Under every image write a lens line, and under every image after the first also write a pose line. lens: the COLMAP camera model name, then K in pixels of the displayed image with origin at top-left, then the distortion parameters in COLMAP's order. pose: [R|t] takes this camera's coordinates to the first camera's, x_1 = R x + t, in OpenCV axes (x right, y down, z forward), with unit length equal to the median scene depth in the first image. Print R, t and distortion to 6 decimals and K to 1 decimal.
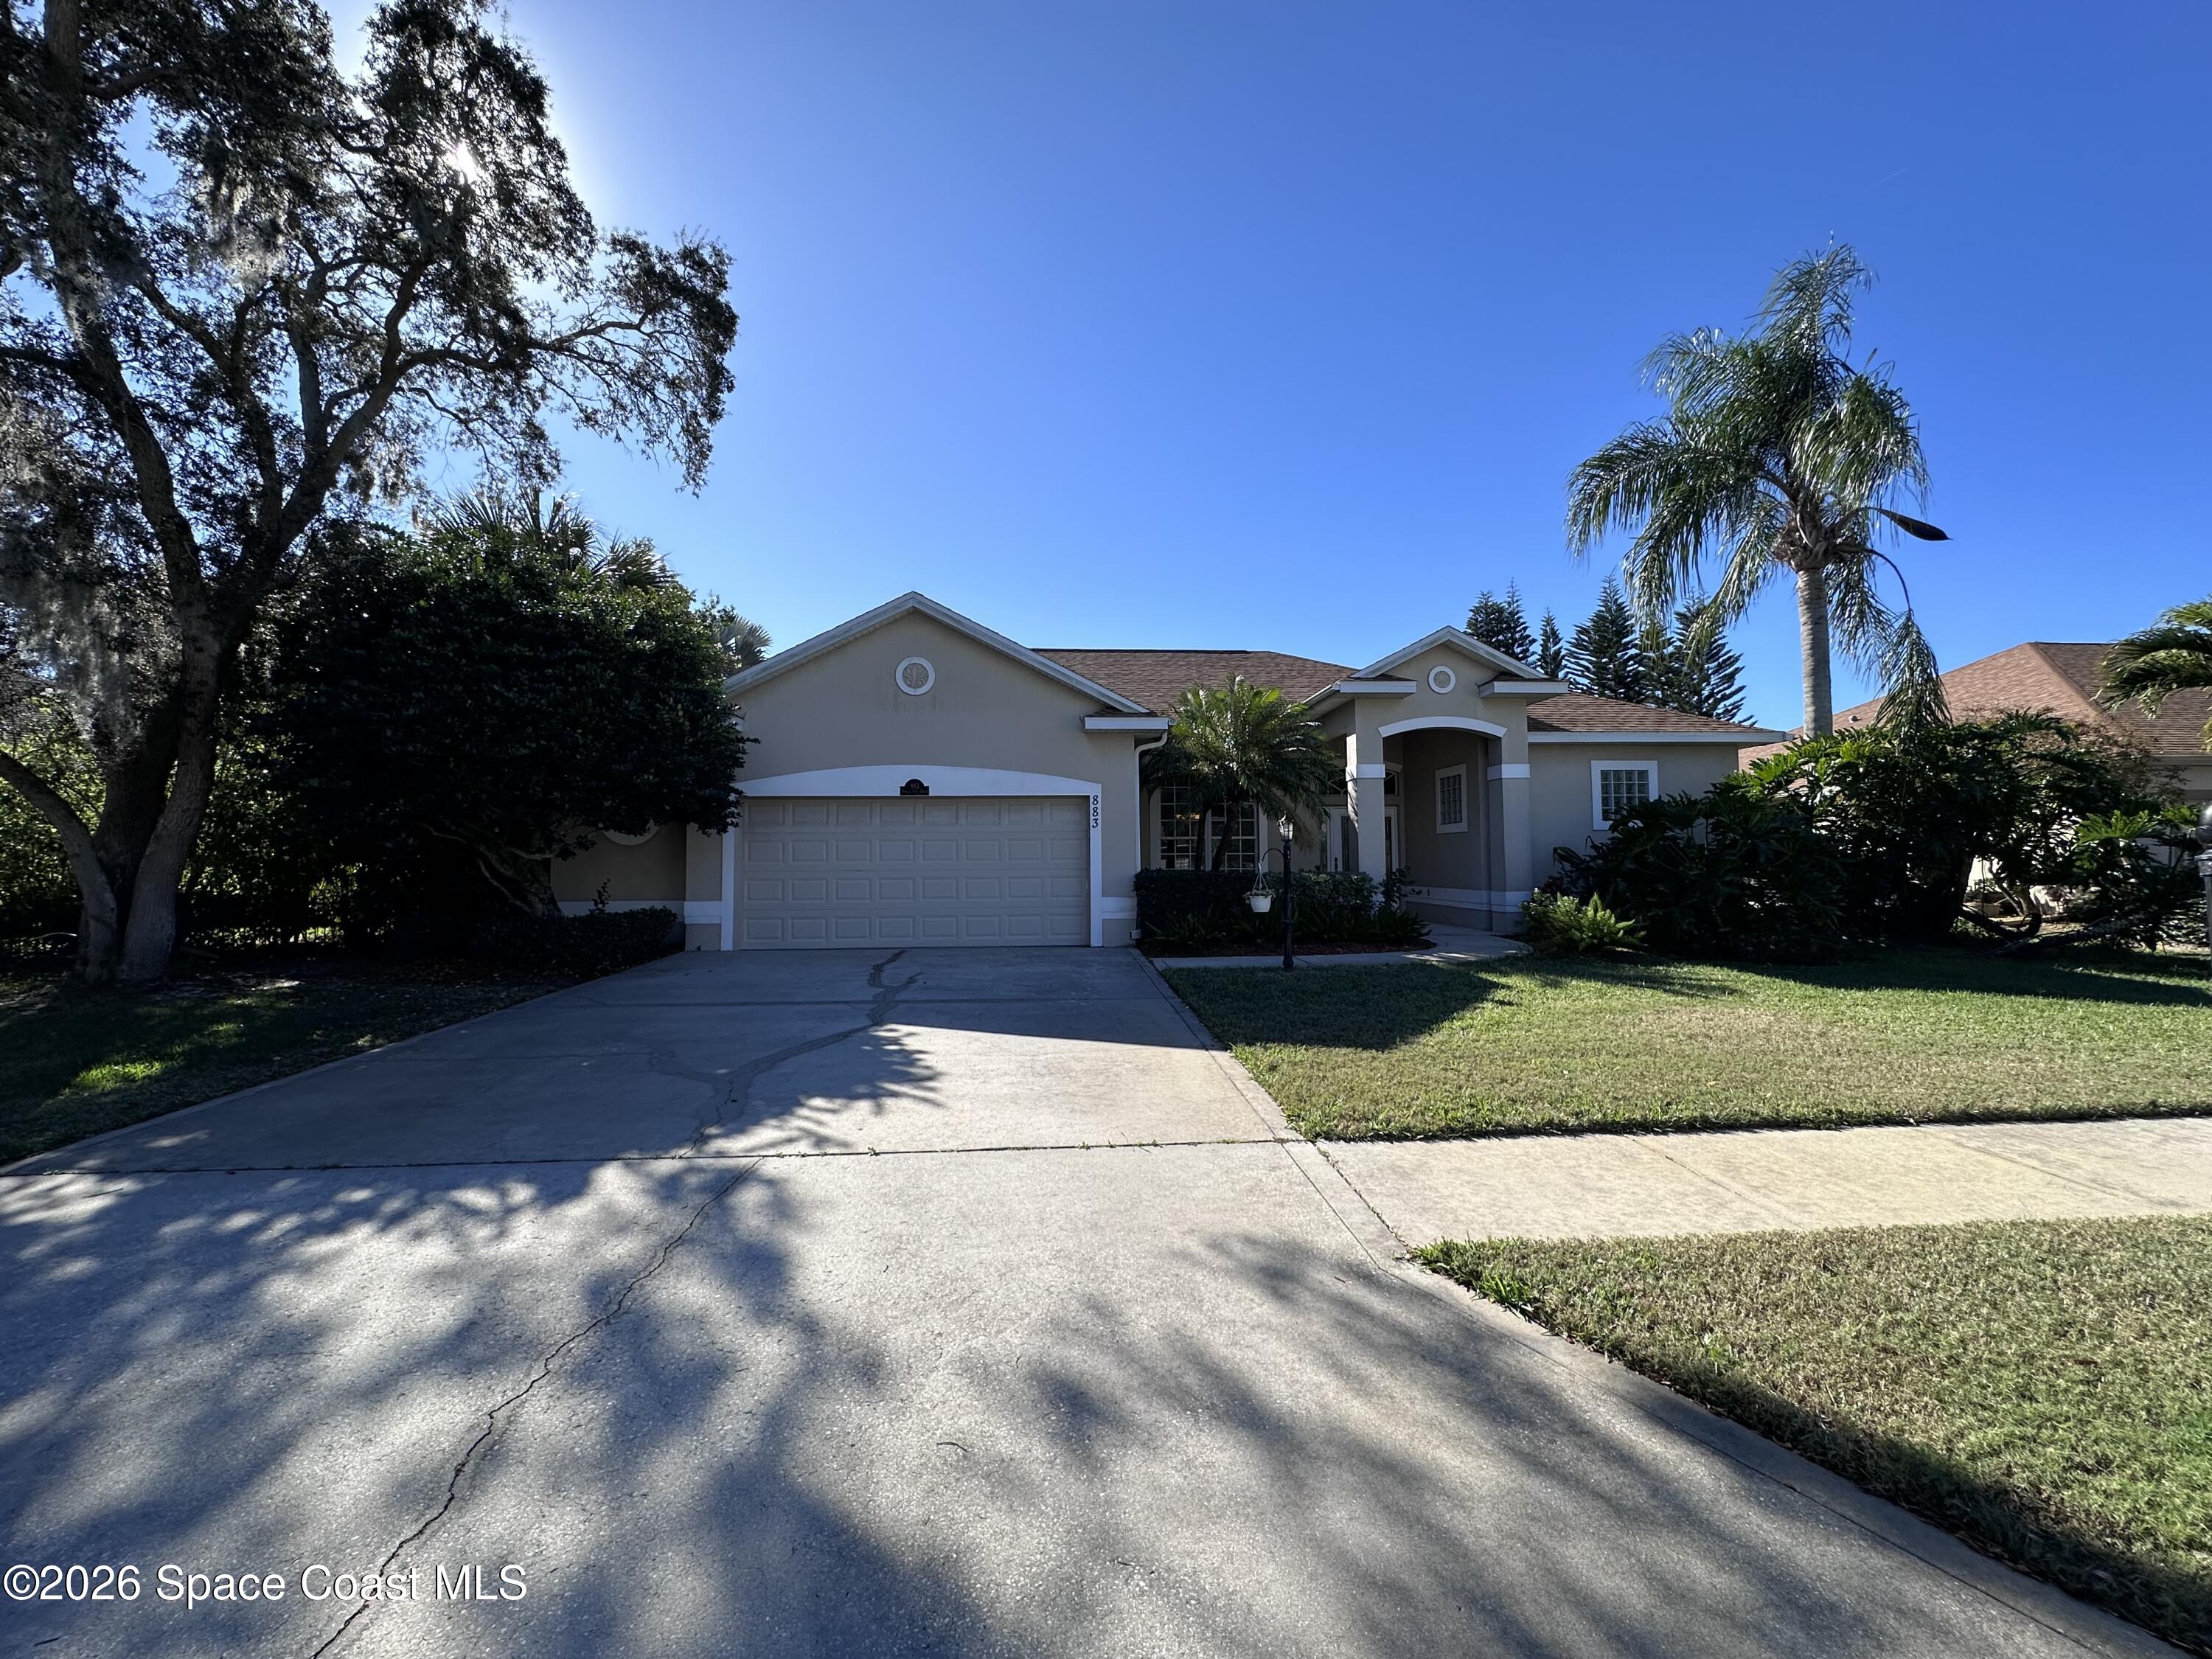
lens RADIAL K [[882.0, 0, 1108.6], [0, 882.0, 830.2], [0, 0, 1]] dist [-0.003687, 0.000761]
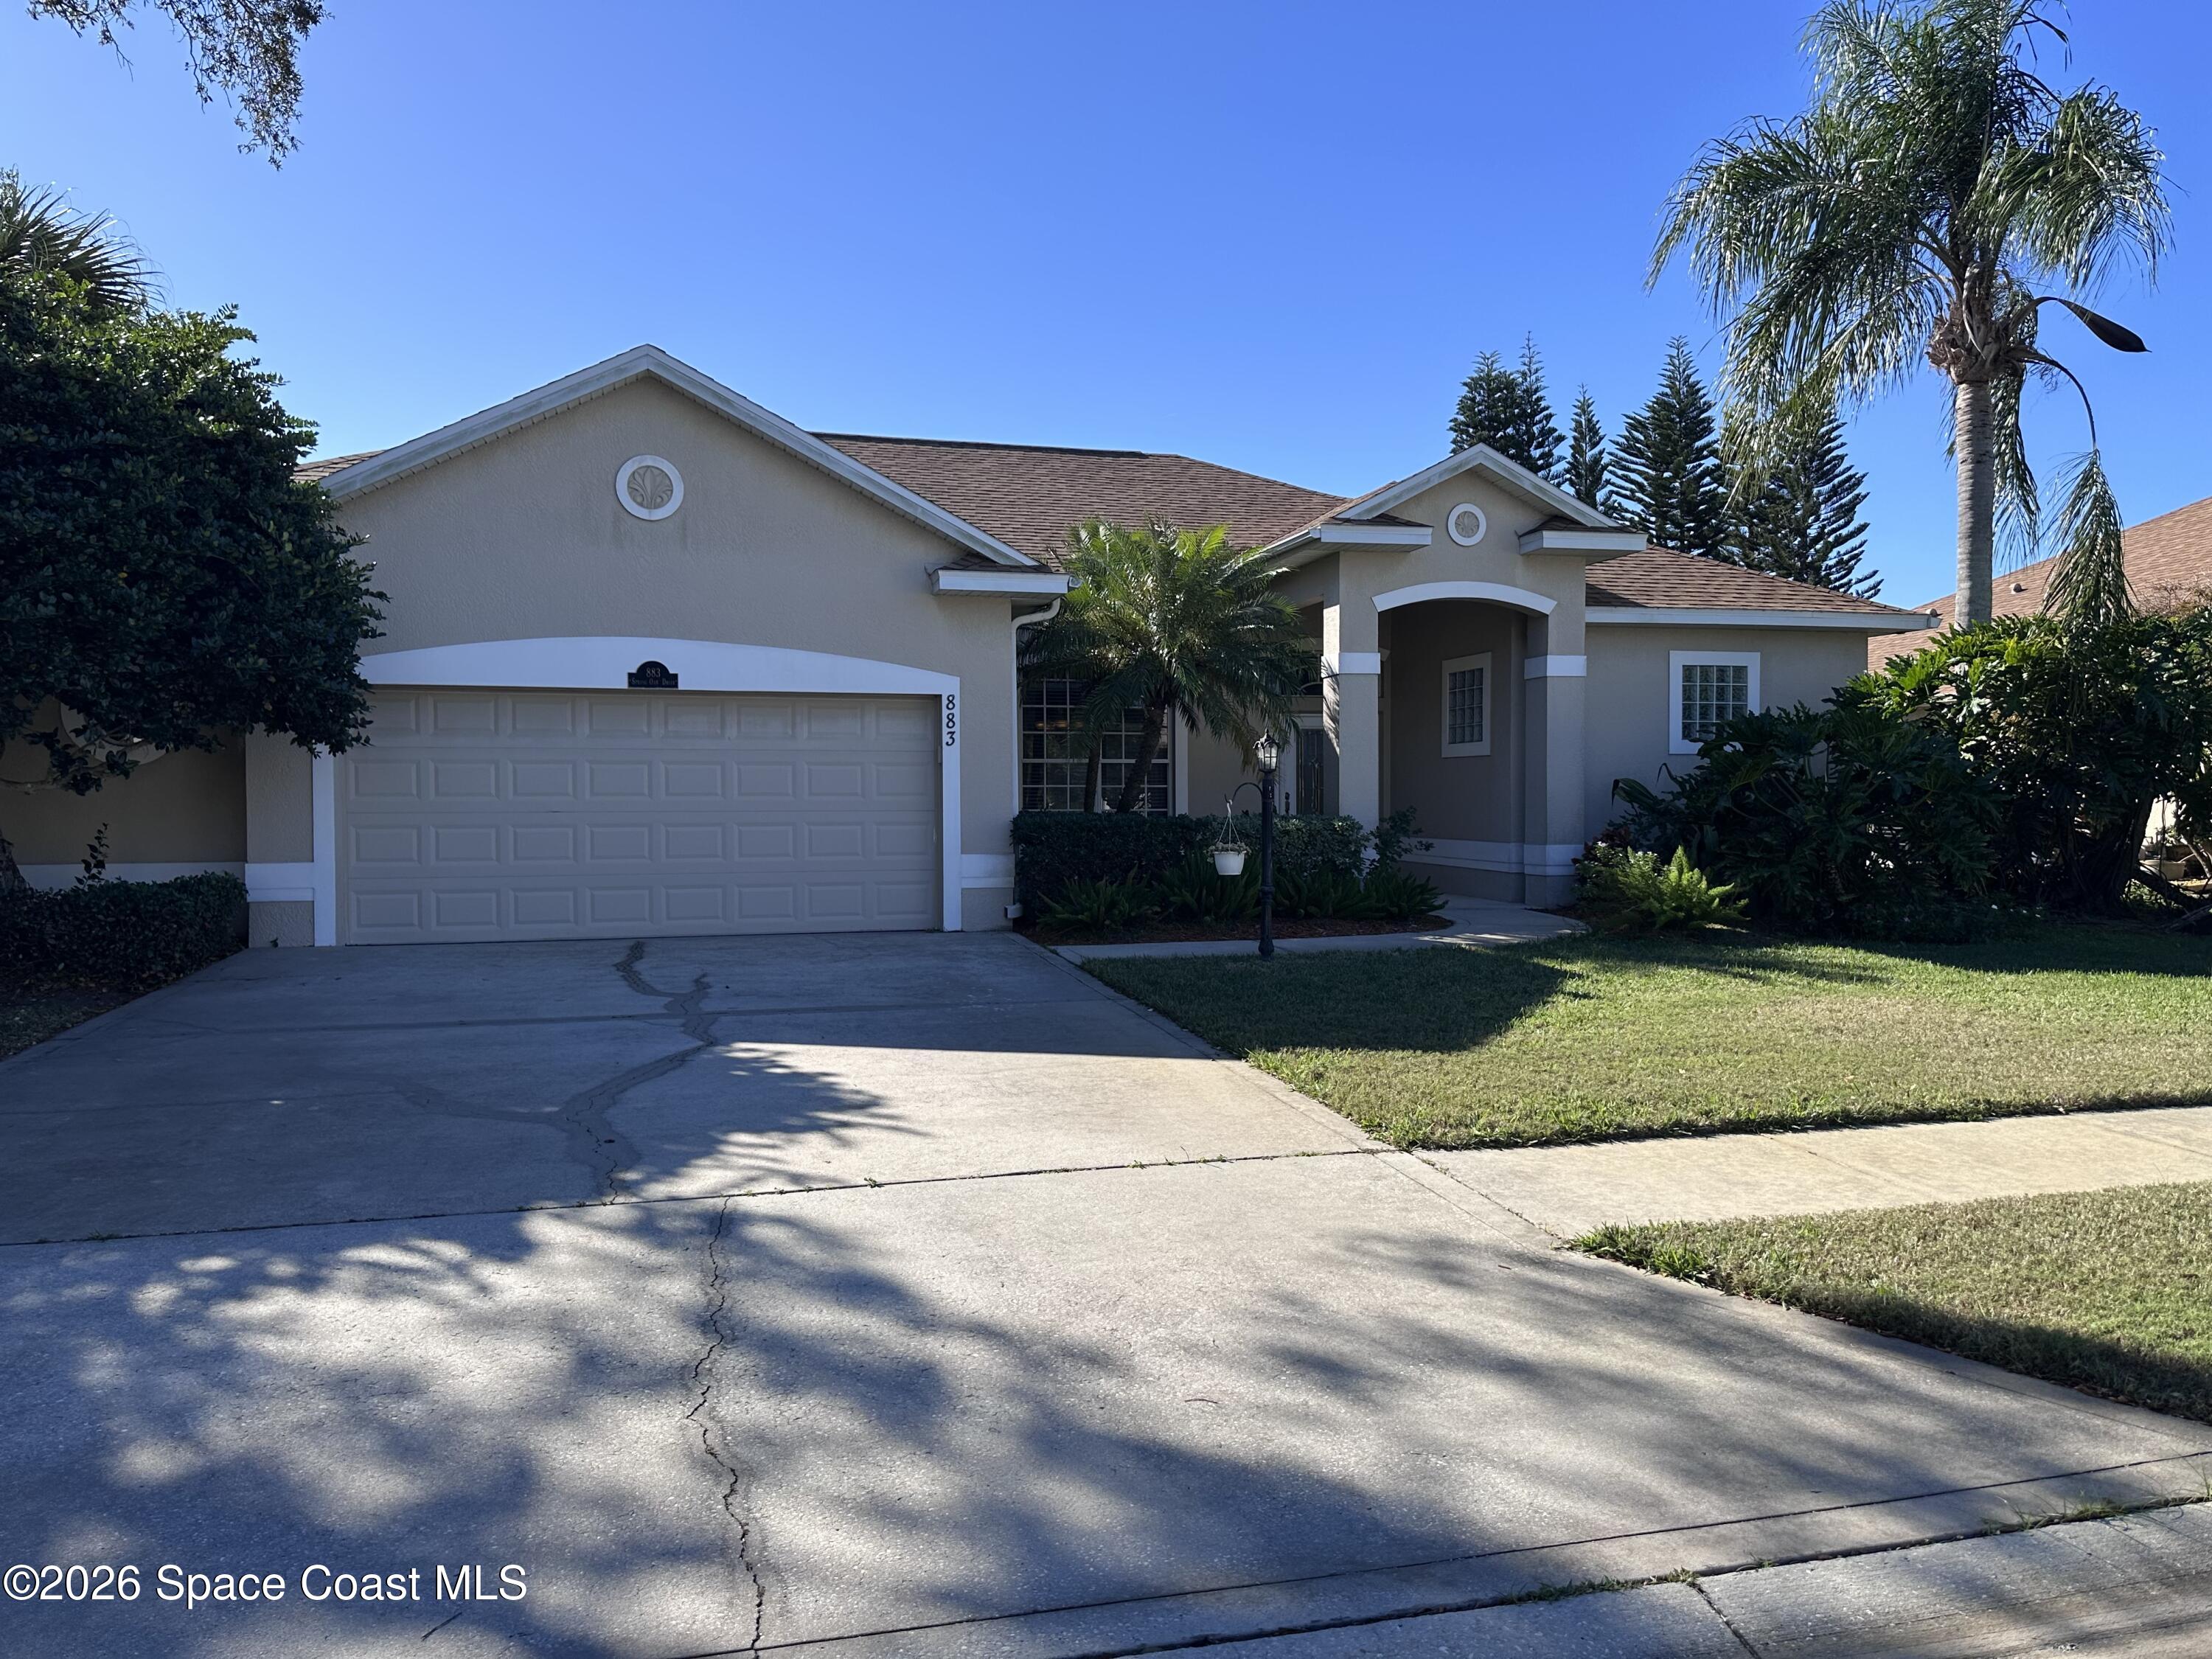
lens RADIAL K [[1552.7, 0, 1112.7], [0, 1552.7, 836.1], [0, 0, 1]] dist [0.084595, -0.097869]
pose [[0.982158, -0.000609, 0.188059, -0.134410], [-0.011529, 0.997919, 0.063444, -0.011989], [-0.187706, -0.064480, 0.980107, -0.150591]]
